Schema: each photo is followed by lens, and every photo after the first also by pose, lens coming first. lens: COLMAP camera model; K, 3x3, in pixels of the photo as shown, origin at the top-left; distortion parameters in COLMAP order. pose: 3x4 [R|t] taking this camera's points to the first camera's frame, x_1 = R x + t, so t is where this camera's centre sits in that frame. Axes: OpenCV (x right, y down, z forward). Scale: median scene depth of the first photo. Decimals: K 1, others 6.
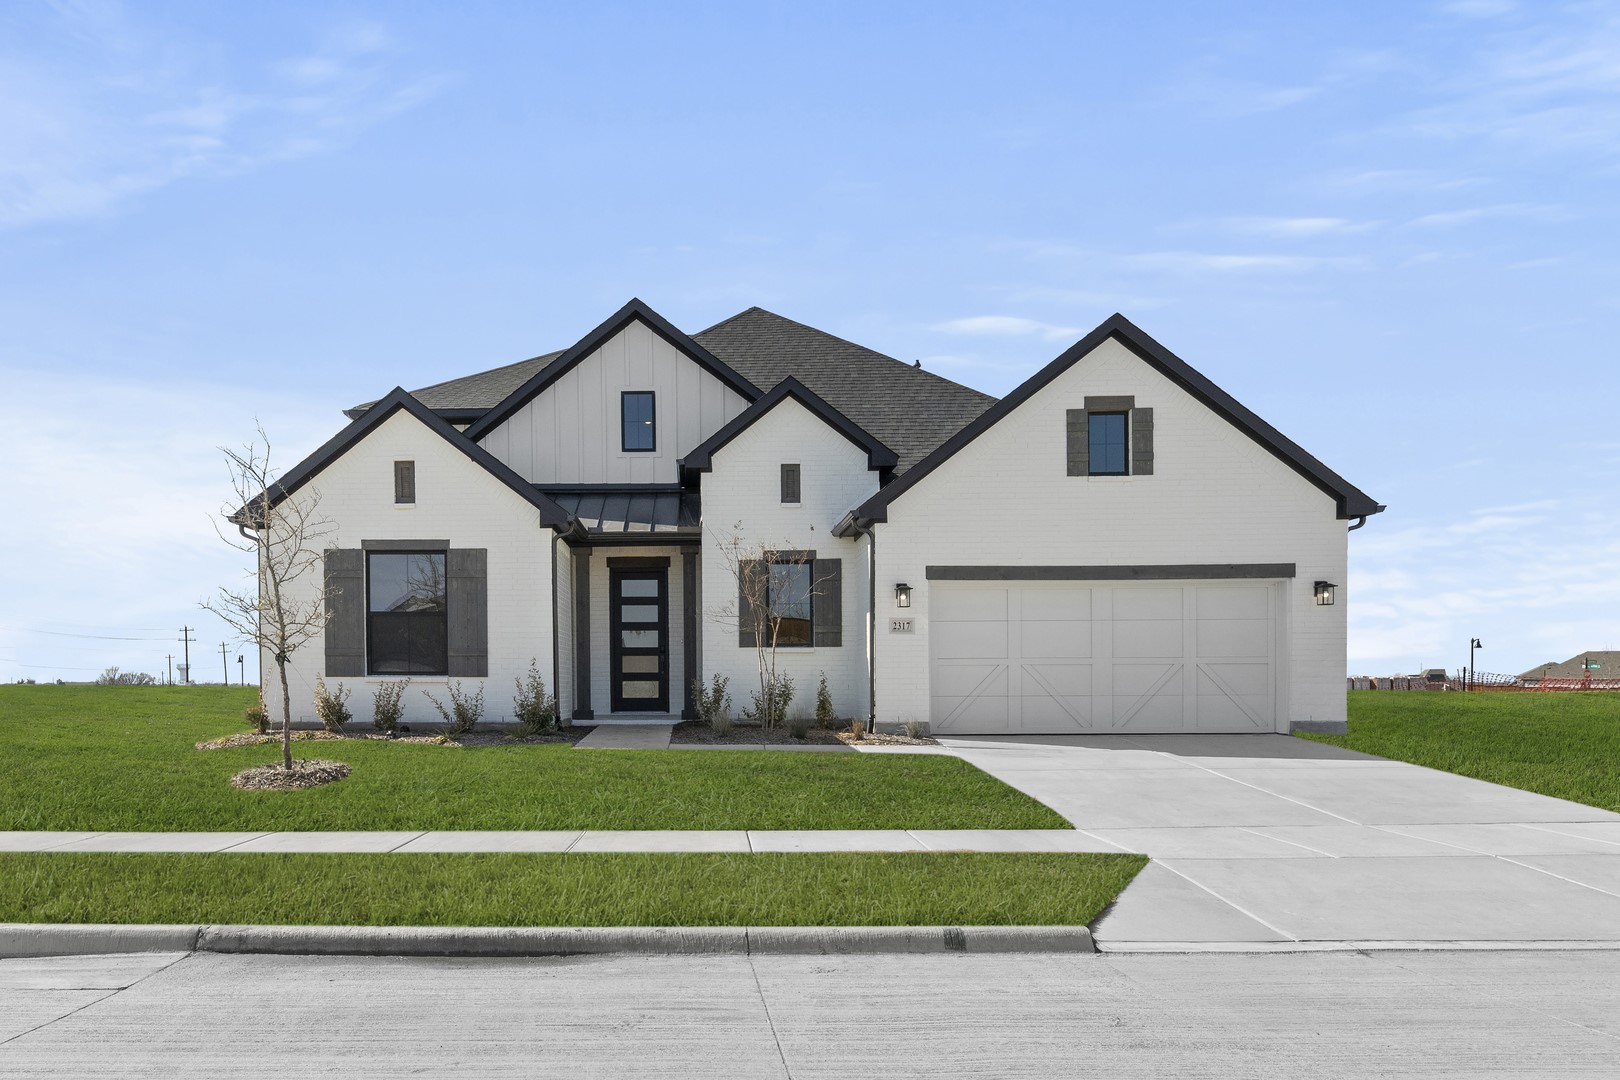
lens RADIAL K [[824.9, 0, 810.1], [0, 824.9, 558.0], [0, 0, 1]] dist [-0.005223, -0.000382]
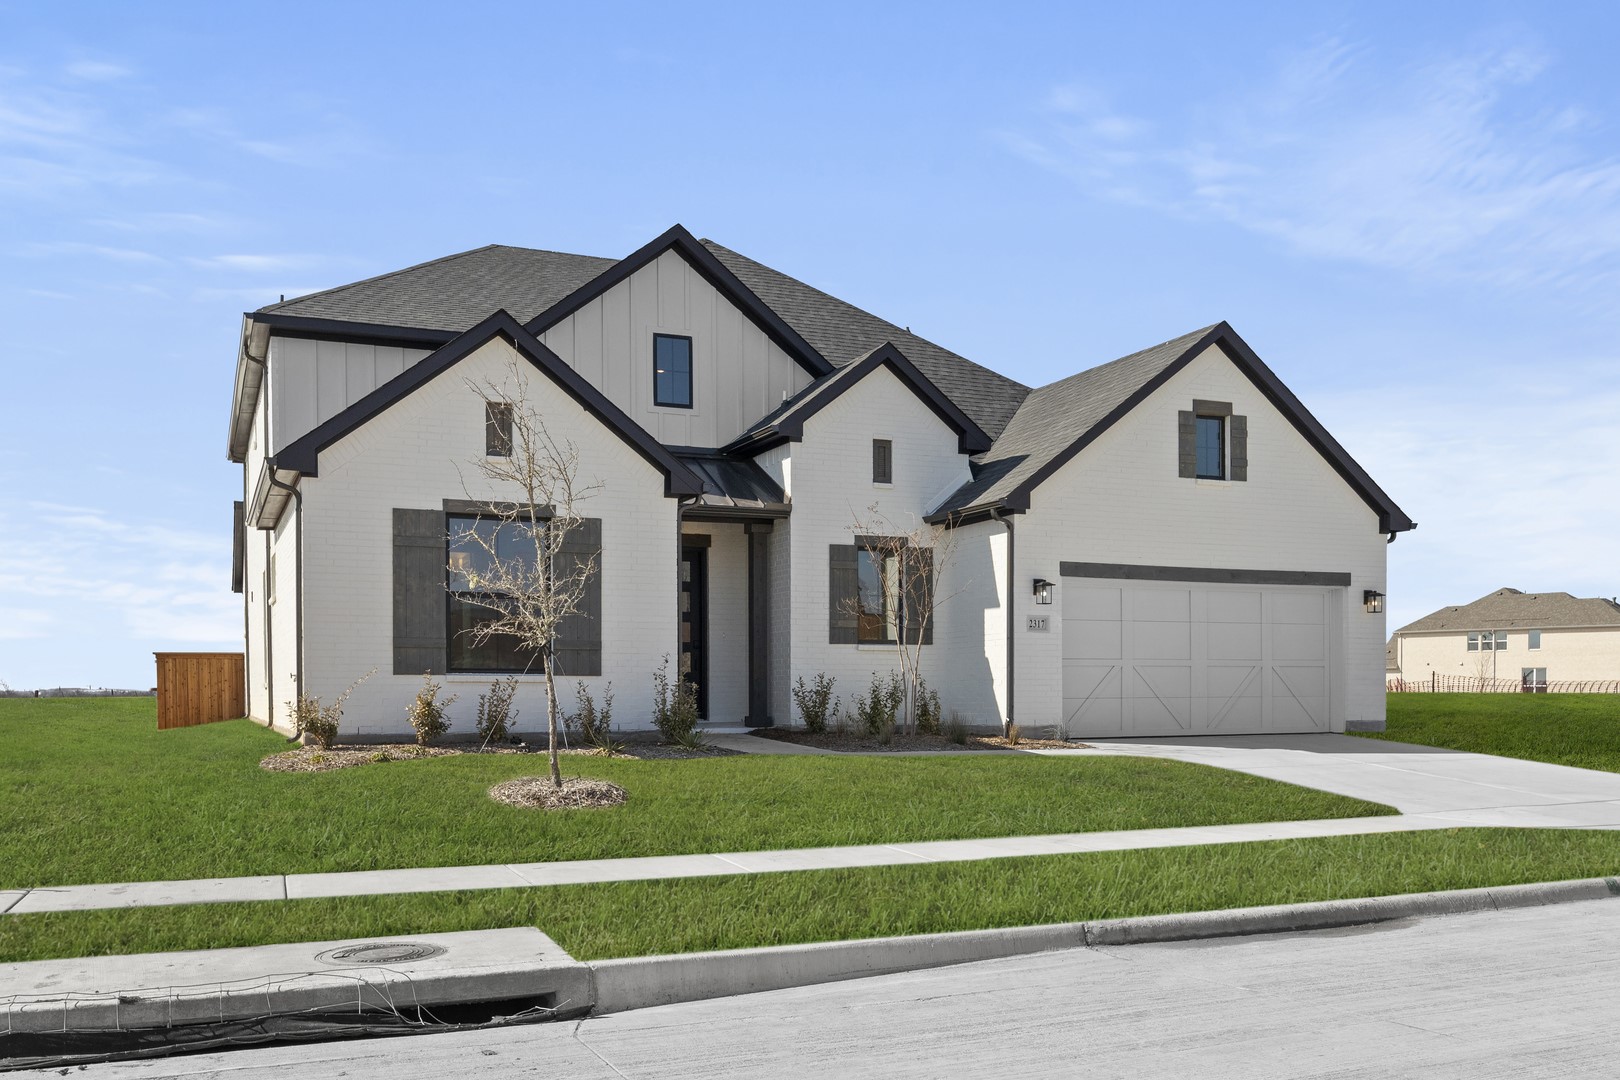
lens RADIAL K [[1009.4, 0, 810.2], [0, 1009.4, 526.4], [0, 0, 1]] dist [0.000768, -0.001457]
pose [[0.947025, 0.051967, 0.316928, -0.496665], [-0.049561, 0.998648, -0.015653, 0.001337], [-0.317313, -0.000884, 0.948321, -0.019673]]
